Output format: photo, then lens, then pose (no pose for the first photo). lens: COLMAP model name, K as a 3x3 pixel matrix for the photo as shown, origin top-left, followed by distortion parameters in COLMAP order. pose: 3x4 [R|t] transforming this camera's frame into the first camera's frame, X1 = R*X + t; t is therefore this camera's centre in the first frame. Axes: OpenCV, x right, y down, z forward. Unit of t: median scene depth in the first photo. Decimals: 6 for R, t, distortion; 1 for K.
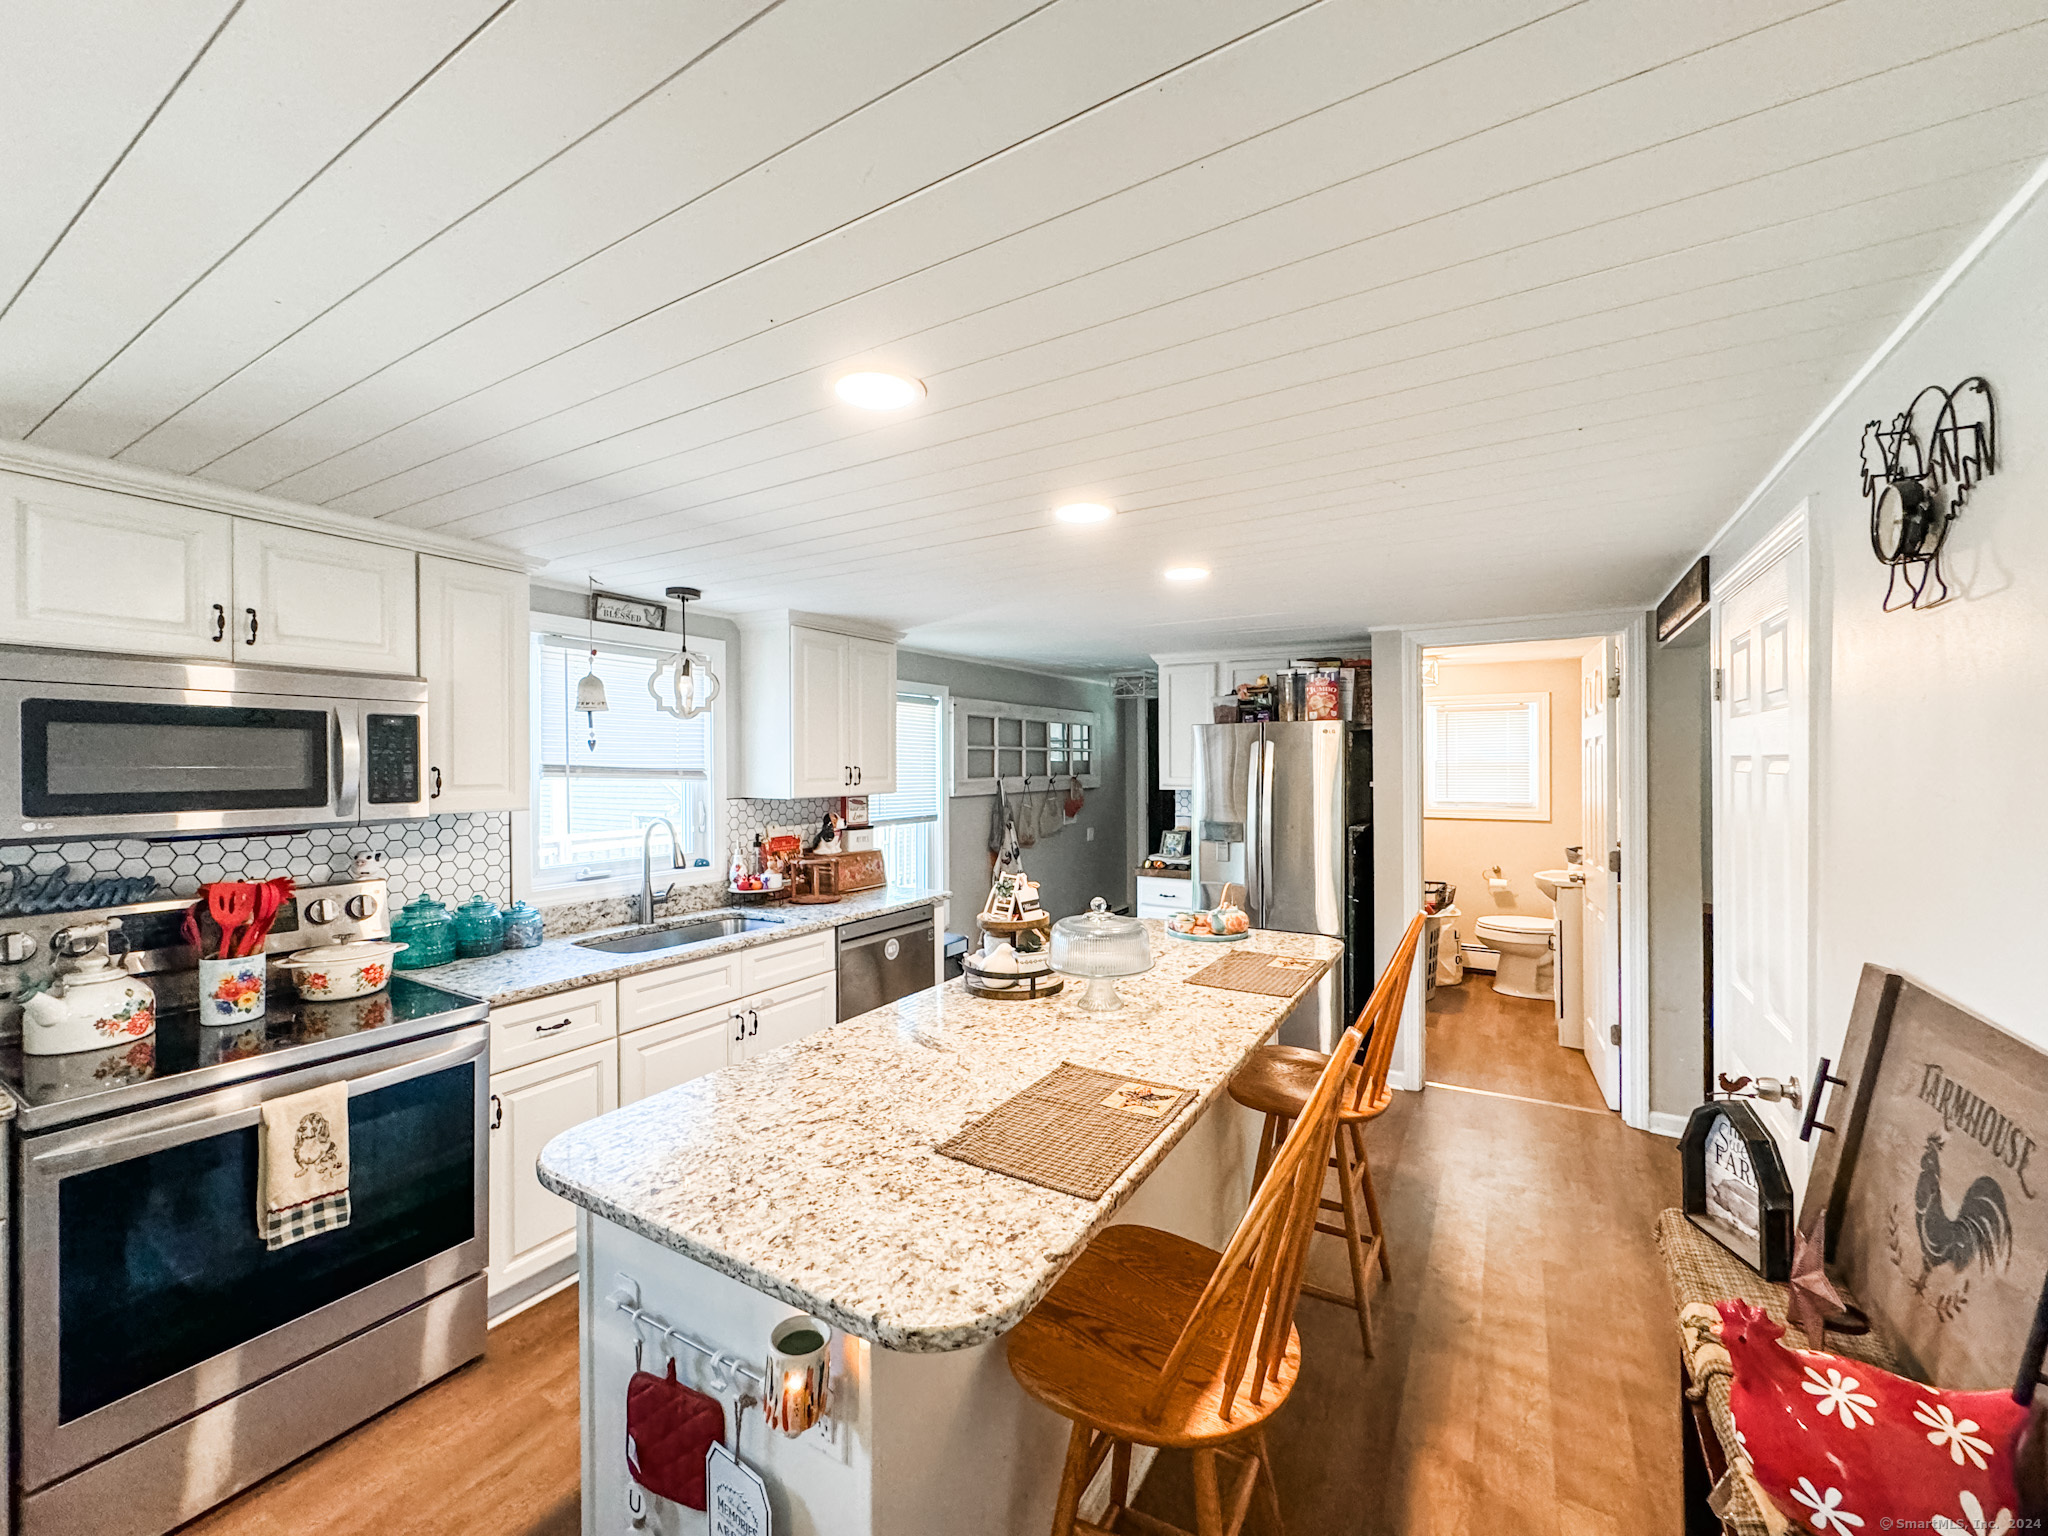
lens RADIAL K [[815.9, 0, 1022.6], [0, 815.9, 766.9], [0, 0, 1]] dist [-0.002358, 0.000359]
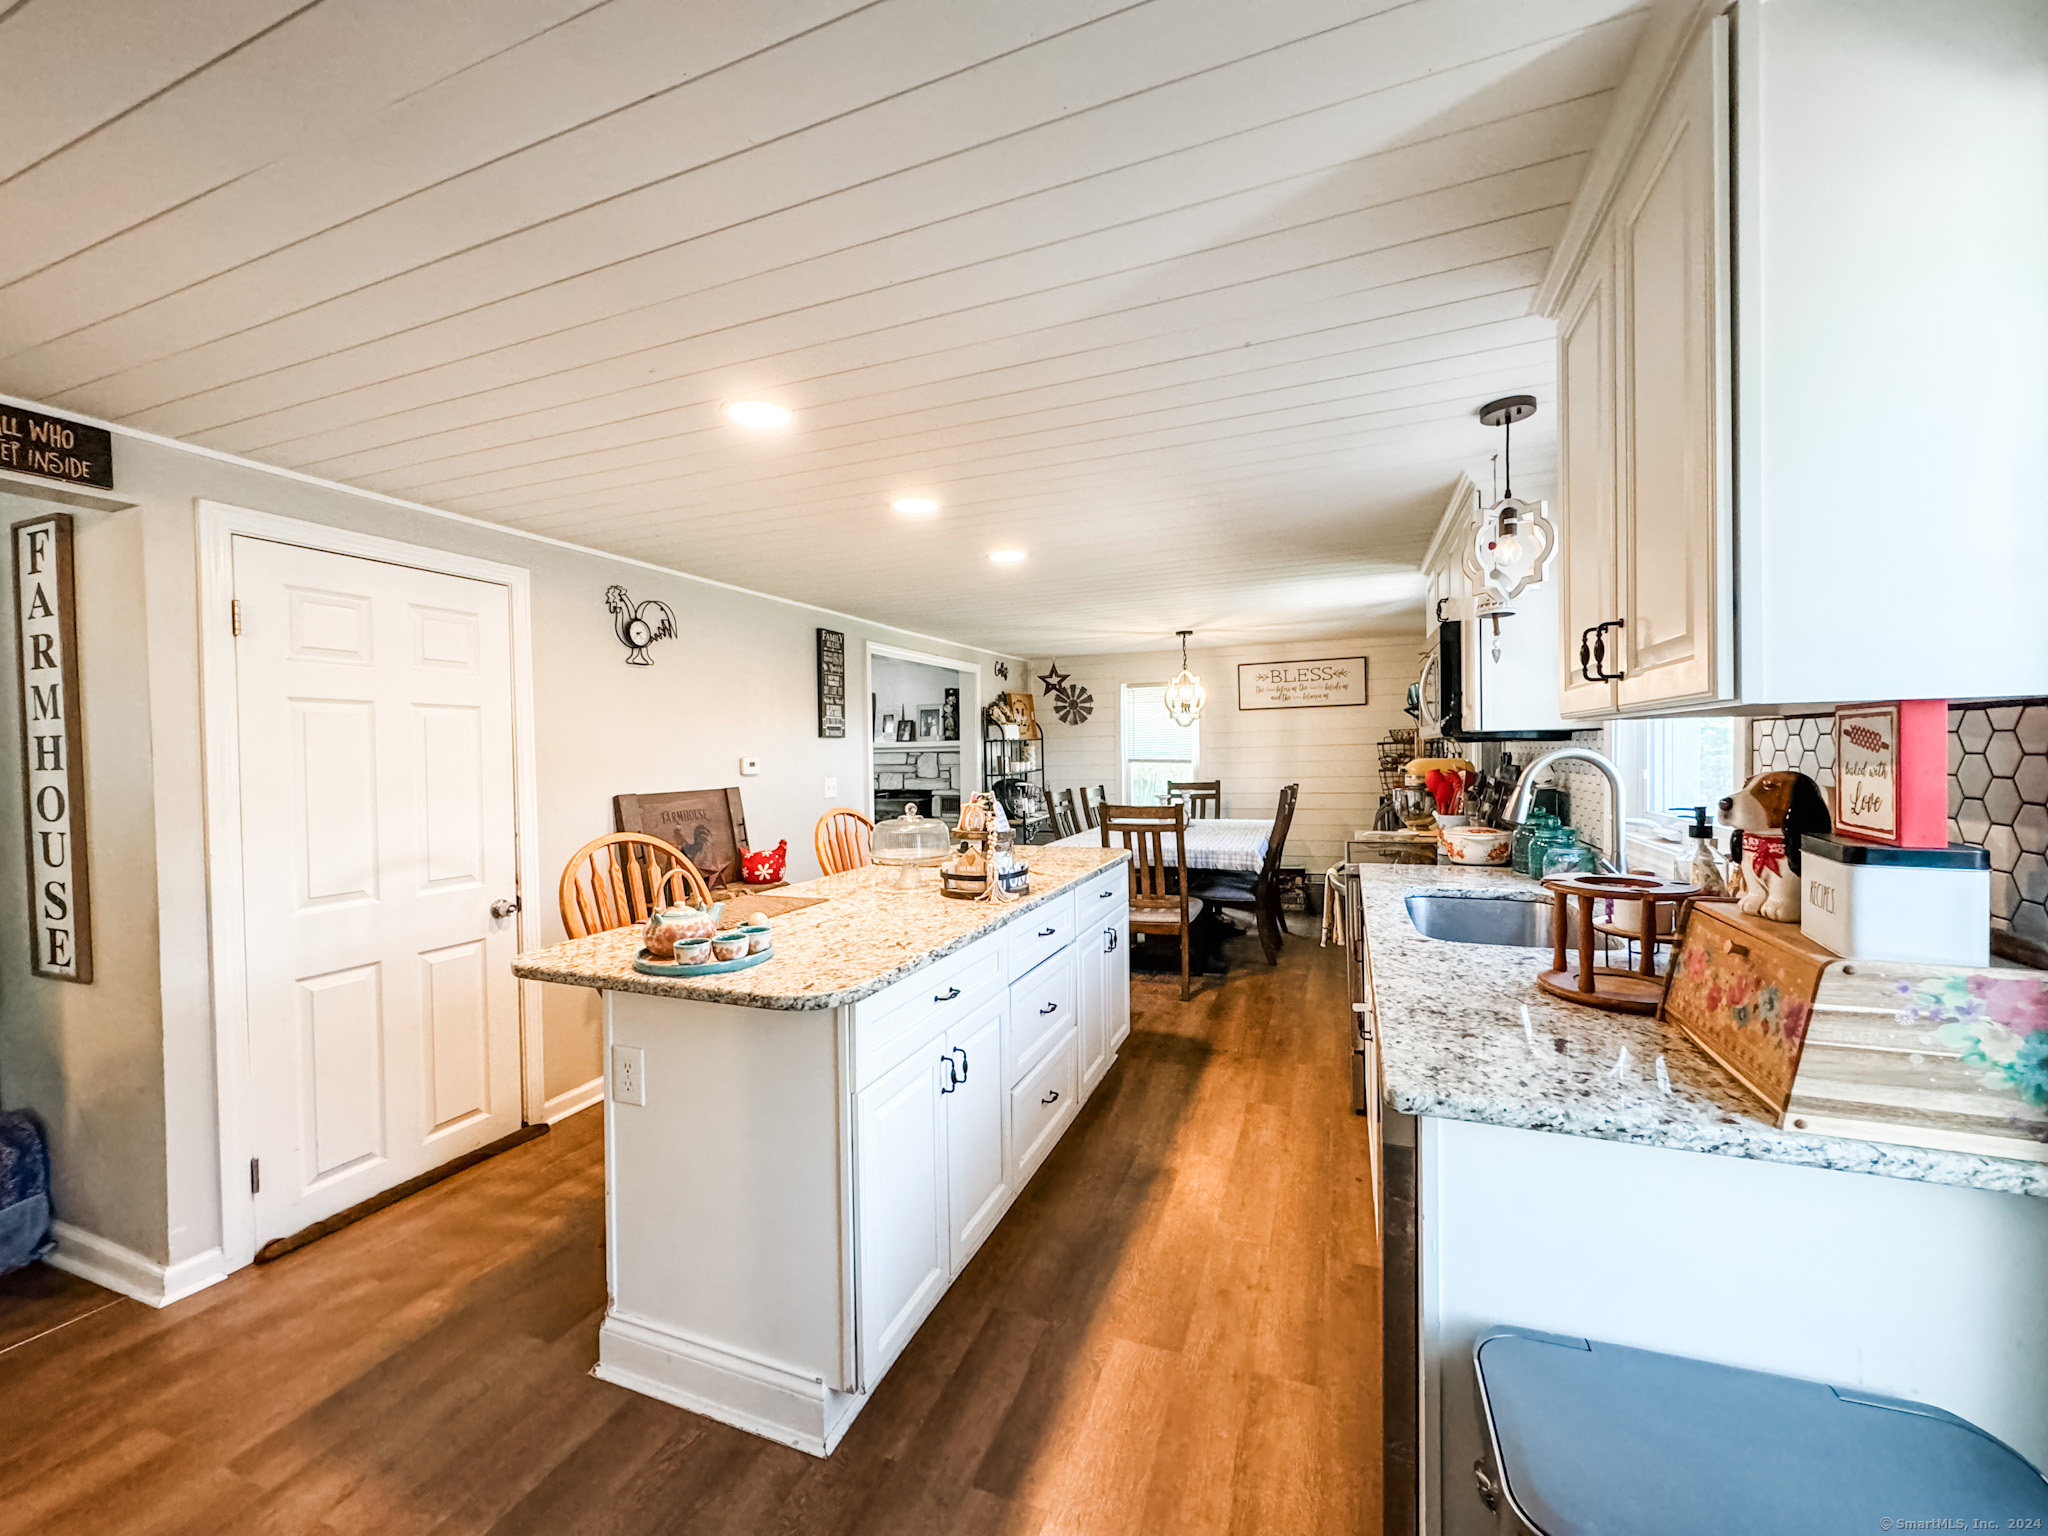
lens RADIAL K [[827.2, 0, 1026.0], [0, 827.2, 773.2], [0, 0, 1]] dist [-0.000187, 0.000245]
pose [[-0.985155, 0.027206, -0.169495, 0.094815], [0.022908, 0.999366, 0.027262, 0.055632], [0.170129, 0.022975, -0.985154, 1.609428]]
